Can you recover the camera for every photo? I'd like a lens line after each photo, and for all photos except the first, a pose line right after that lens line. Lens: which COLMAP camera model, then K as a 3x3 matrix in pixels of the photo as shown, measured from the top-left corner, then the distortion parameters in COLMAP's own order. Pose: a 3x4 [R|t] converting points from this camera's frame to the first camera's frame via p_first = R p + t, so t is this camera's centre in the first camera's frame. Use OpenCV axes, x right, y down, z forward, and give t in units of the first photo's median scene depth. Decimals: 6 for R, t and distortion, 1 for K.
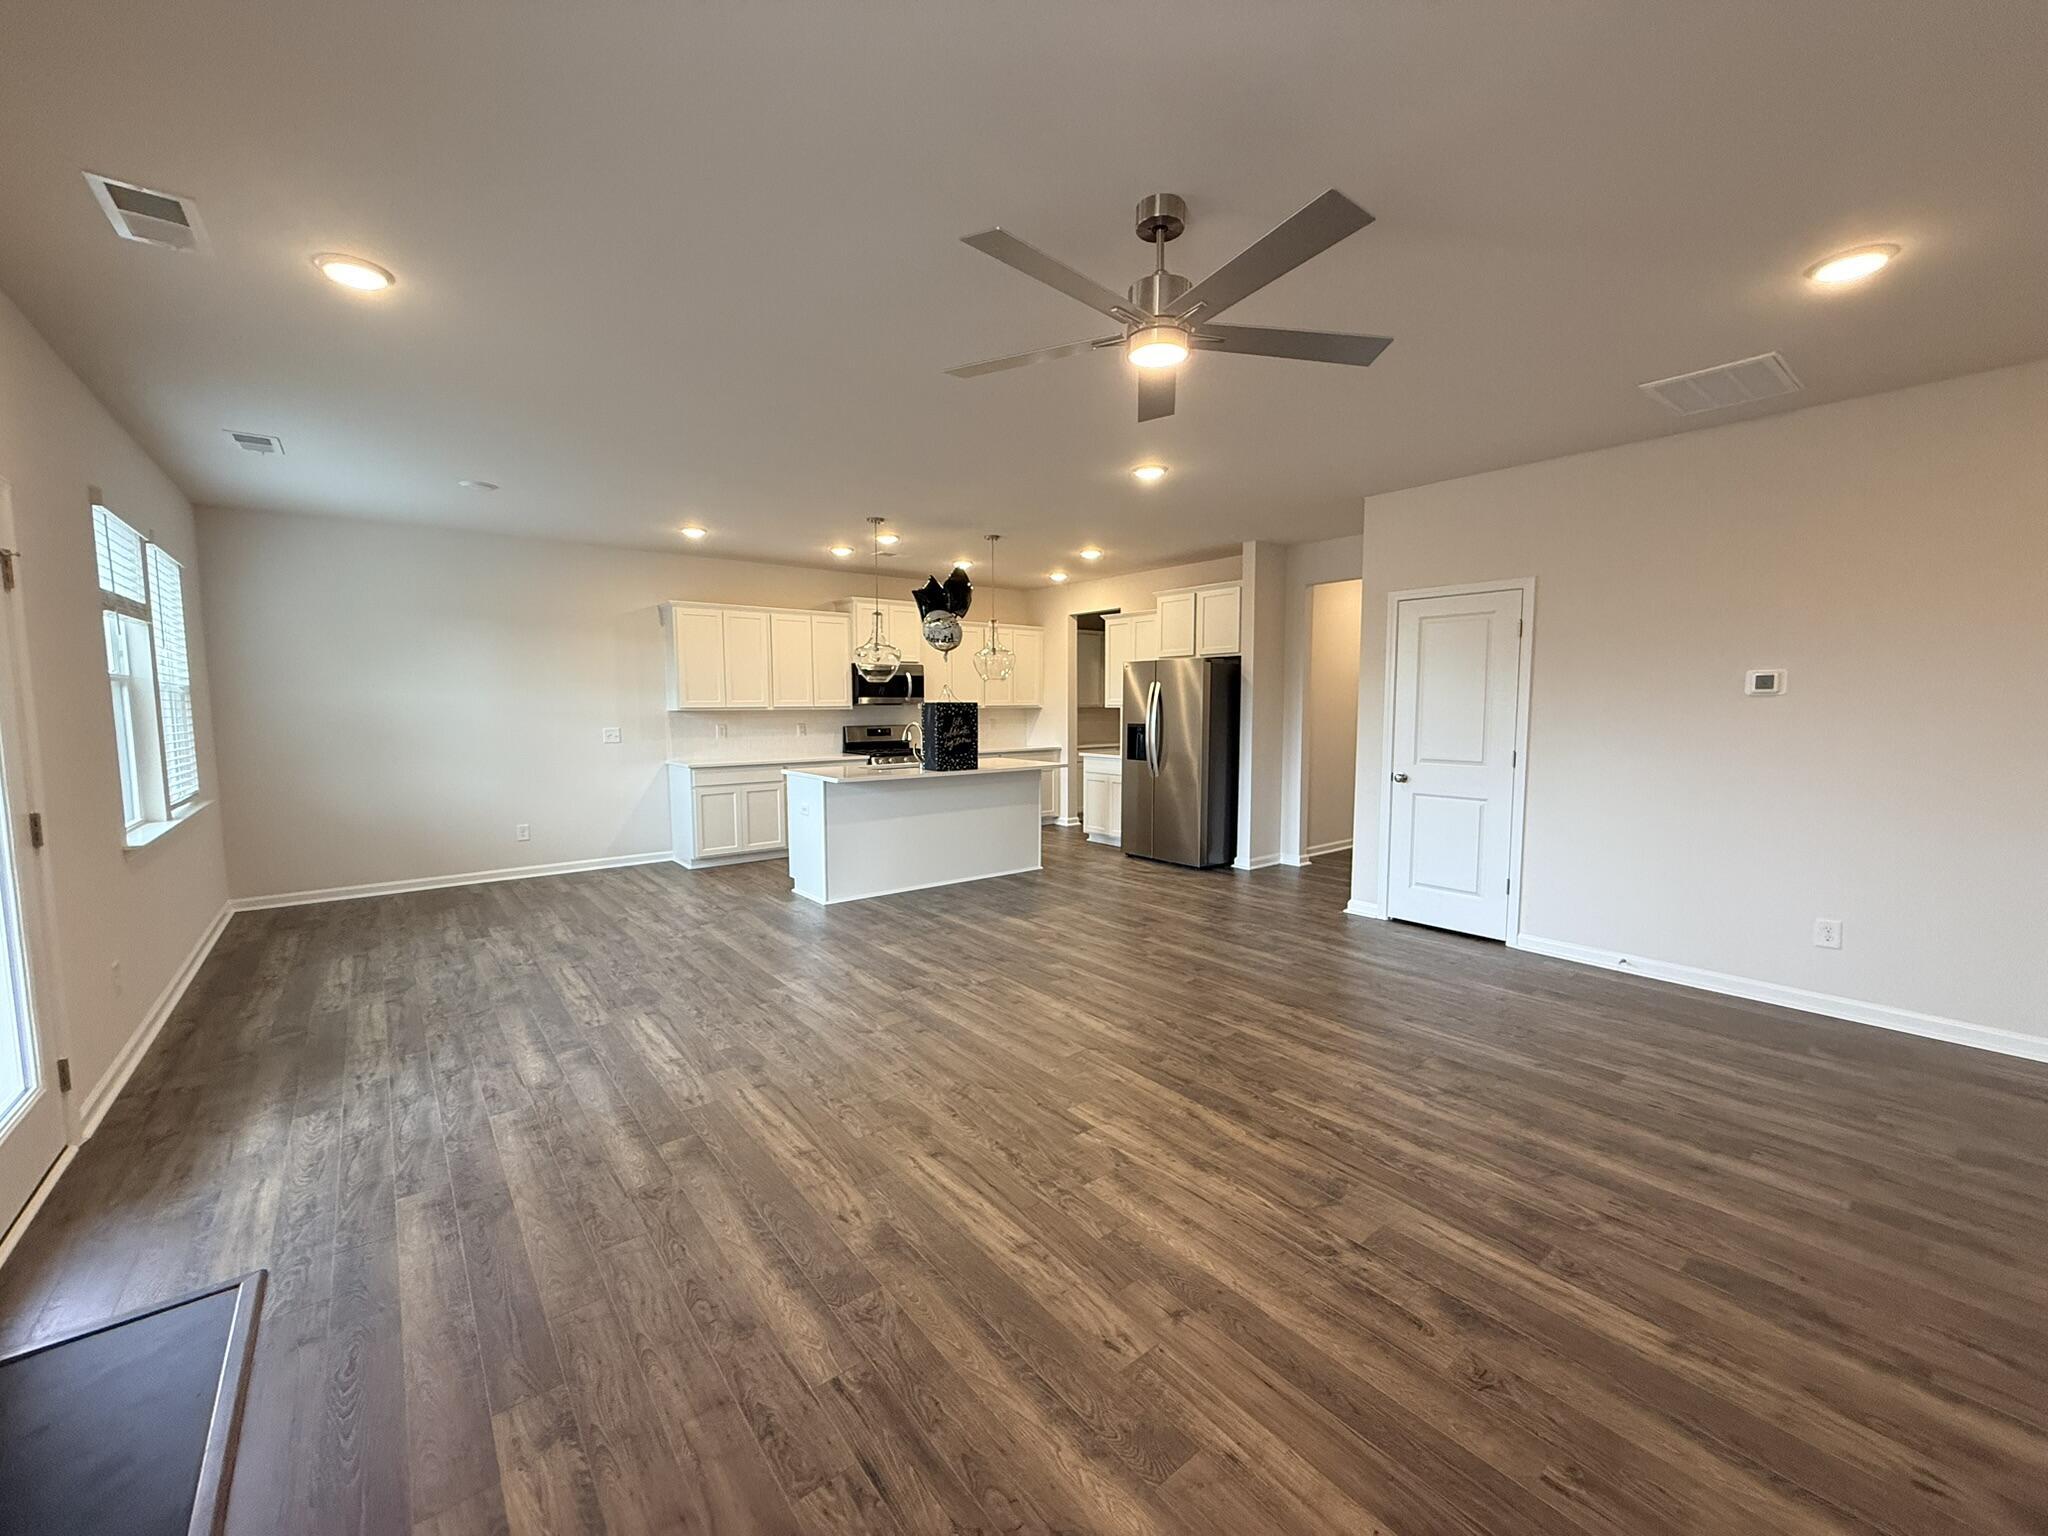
lens RADIAL K [[817.6, 0, 1039.3], [0, 817.6, 794.5], [0, 0, 1]] dist [-0.000923, -0.000217]
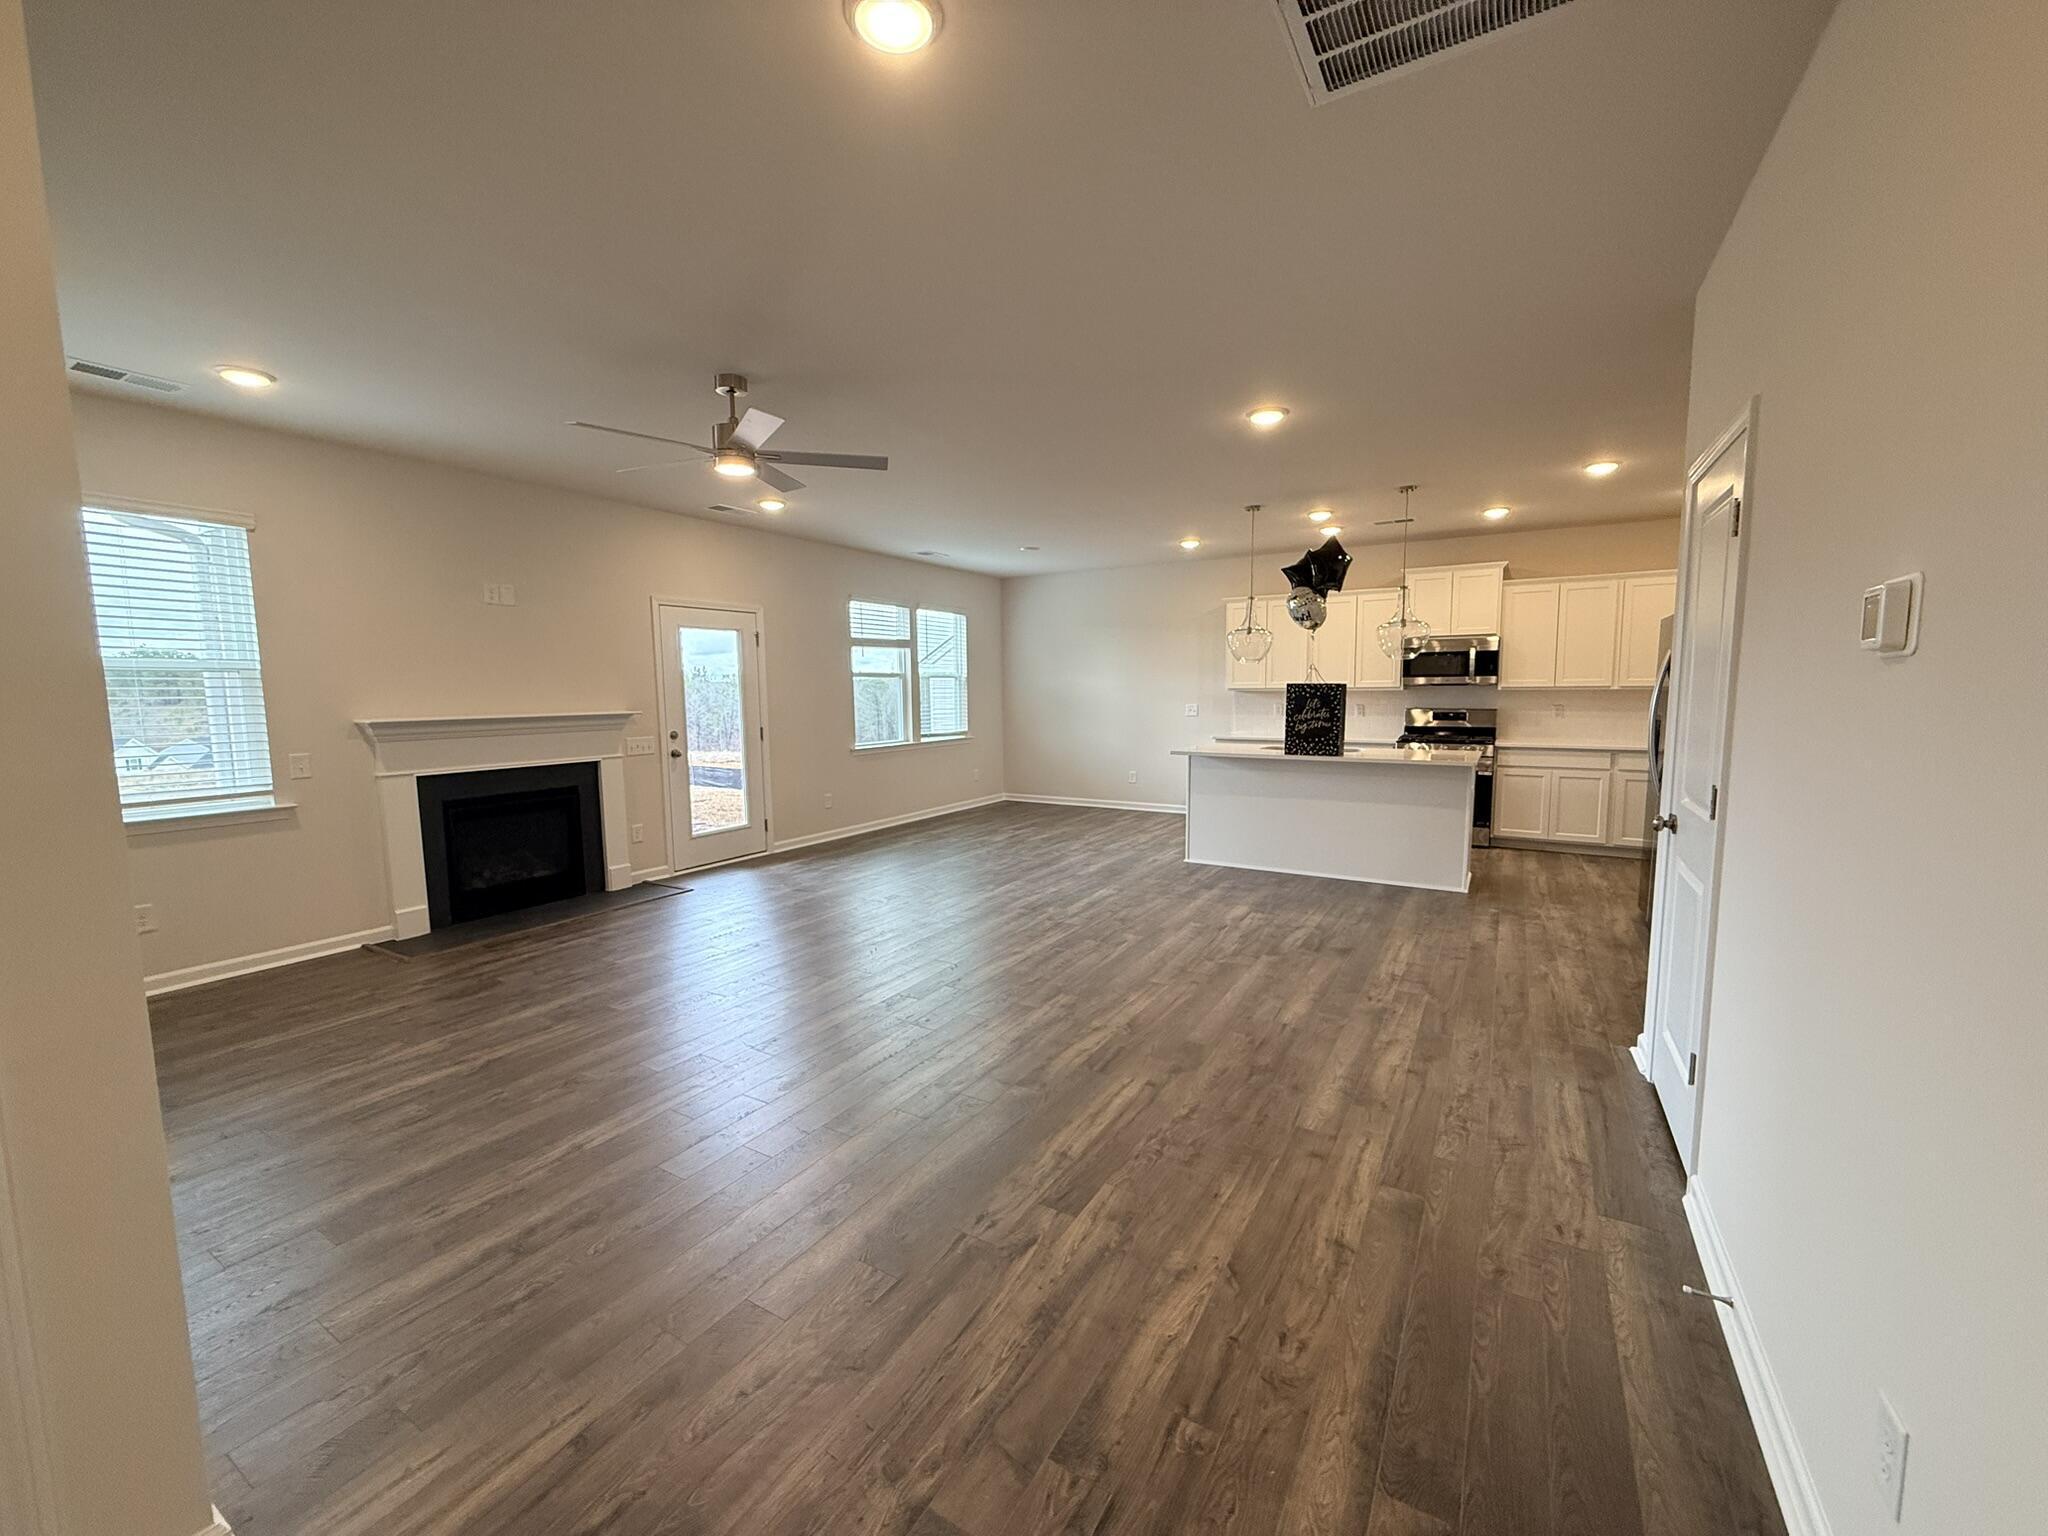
lens RADIAL K [[816.8, 0, 1019.3], [0, 816.8, 823.8], [0, 0, 1]] dist [0.000780, 0.000021]
pose [[0.334591, 0.156502, -0.929277, 0.677329], [-0.099522, 0.986467, 0.130300, -0.041197], [0.937093, 0.048886, 0.345639, 0.359182]]
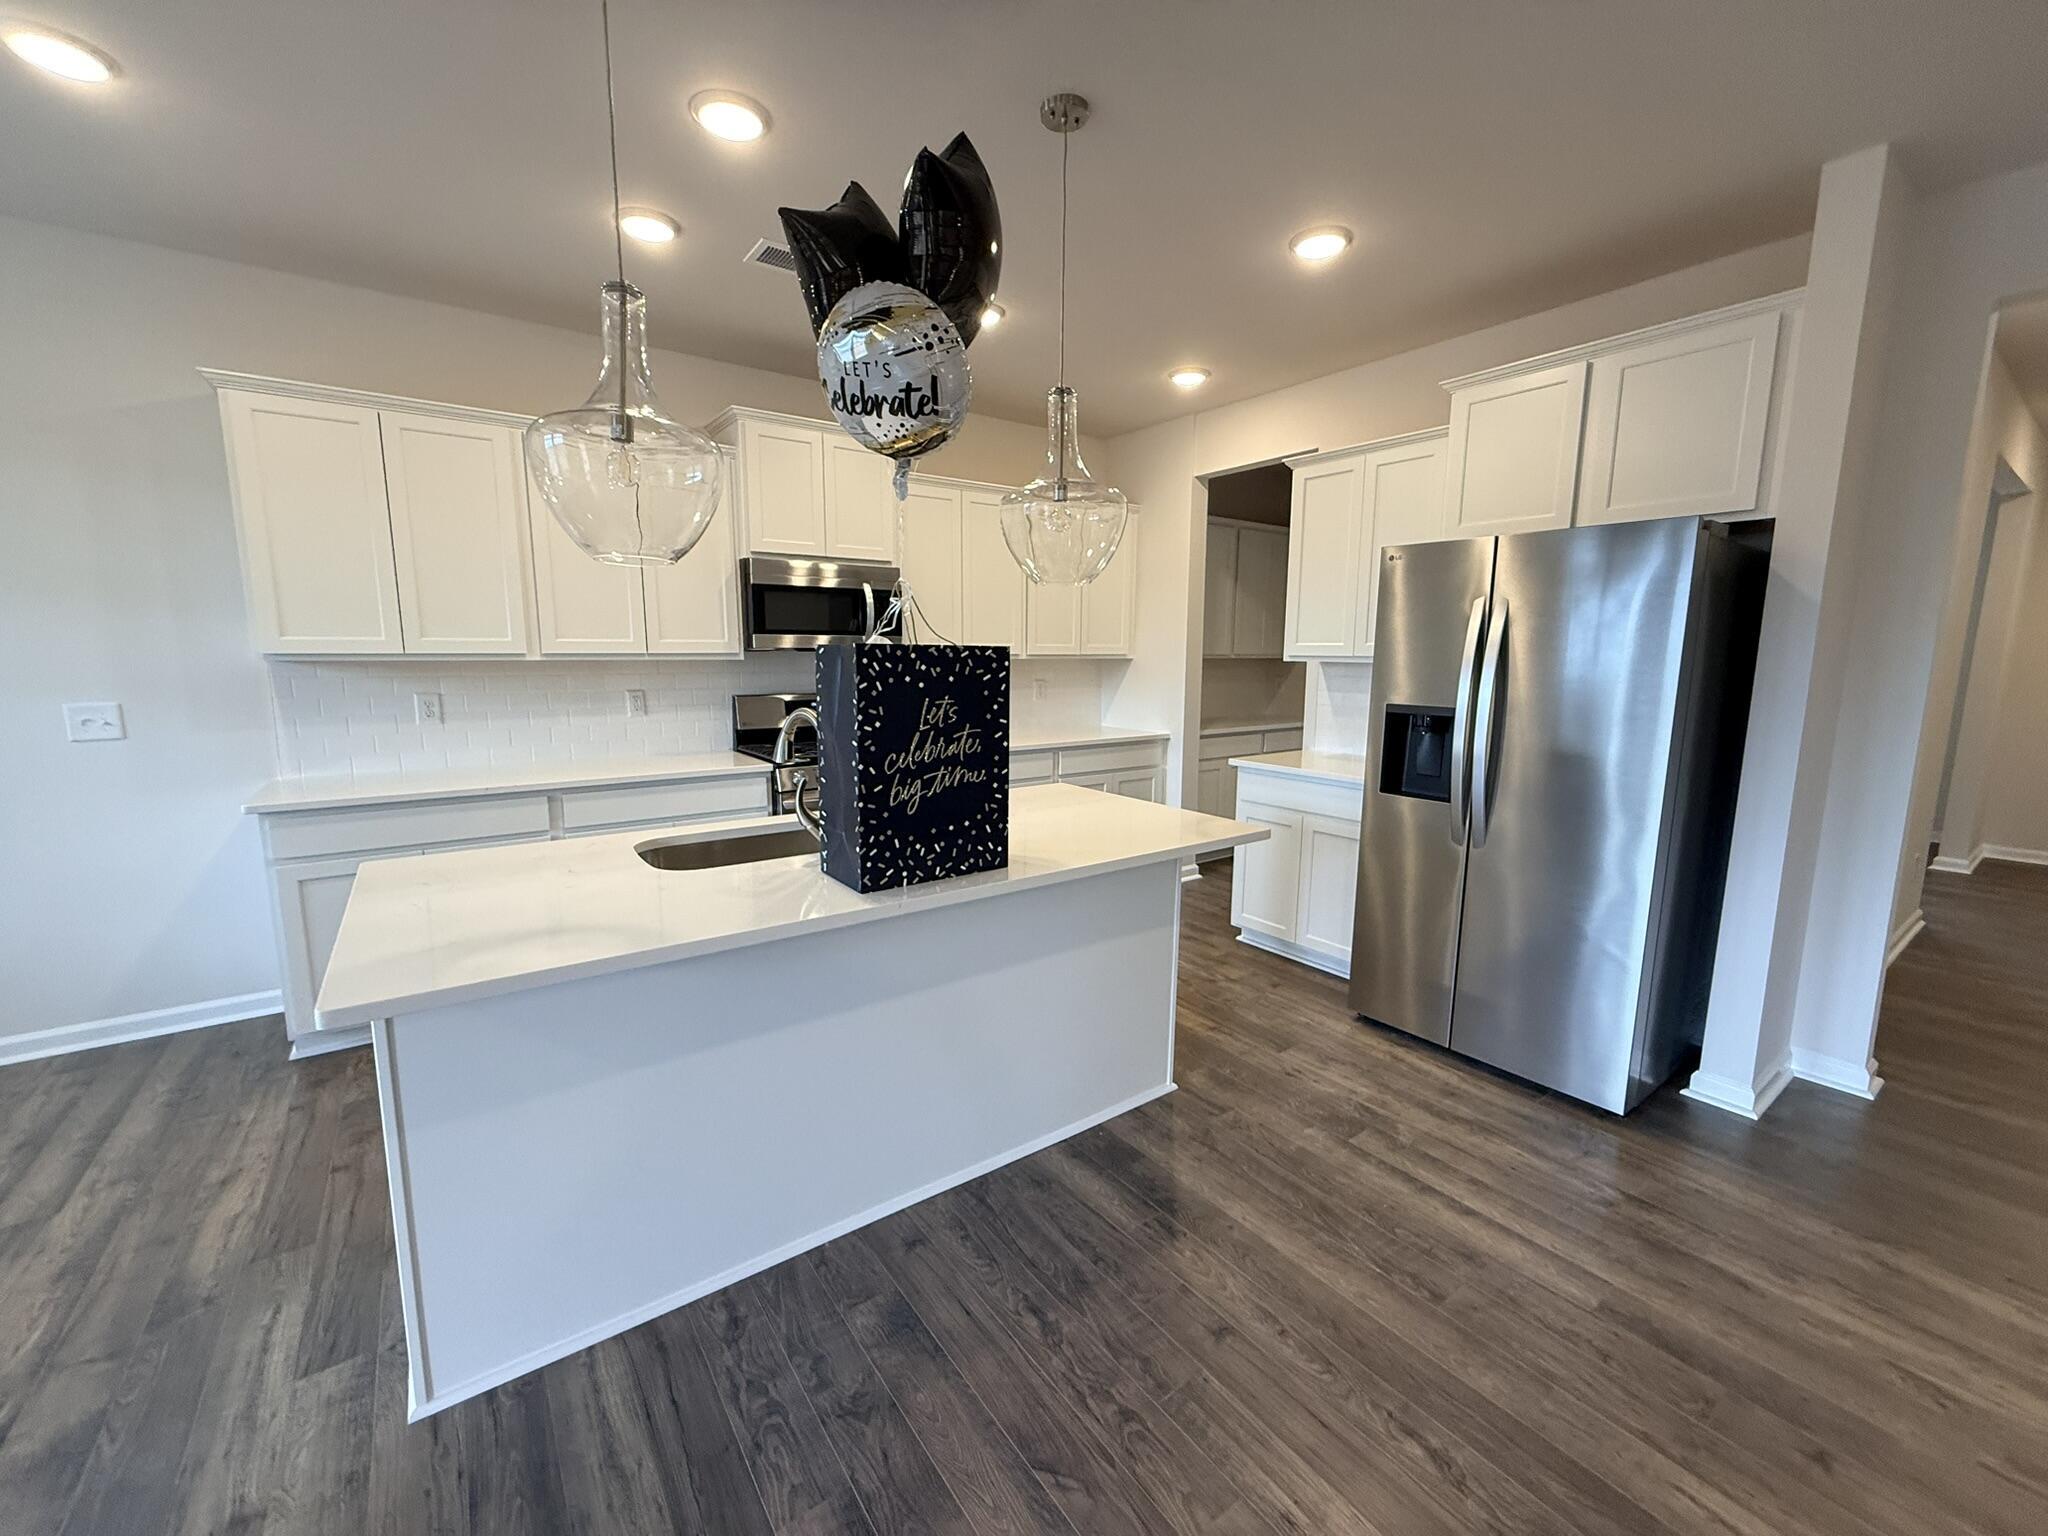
lens RADIAL K [[819.6, 0, 1024.0], [0, 819.6, 768.0], [0, 0, 1]] dist [-0.001316, -0.000104]
pose [[0.998166, 0.018335, -0.057700, -0.053832], [-0.016576, 0.999388, 0.030803, -0.078545], [0.058230, -0.029790, 0.997859, 0.715440]]
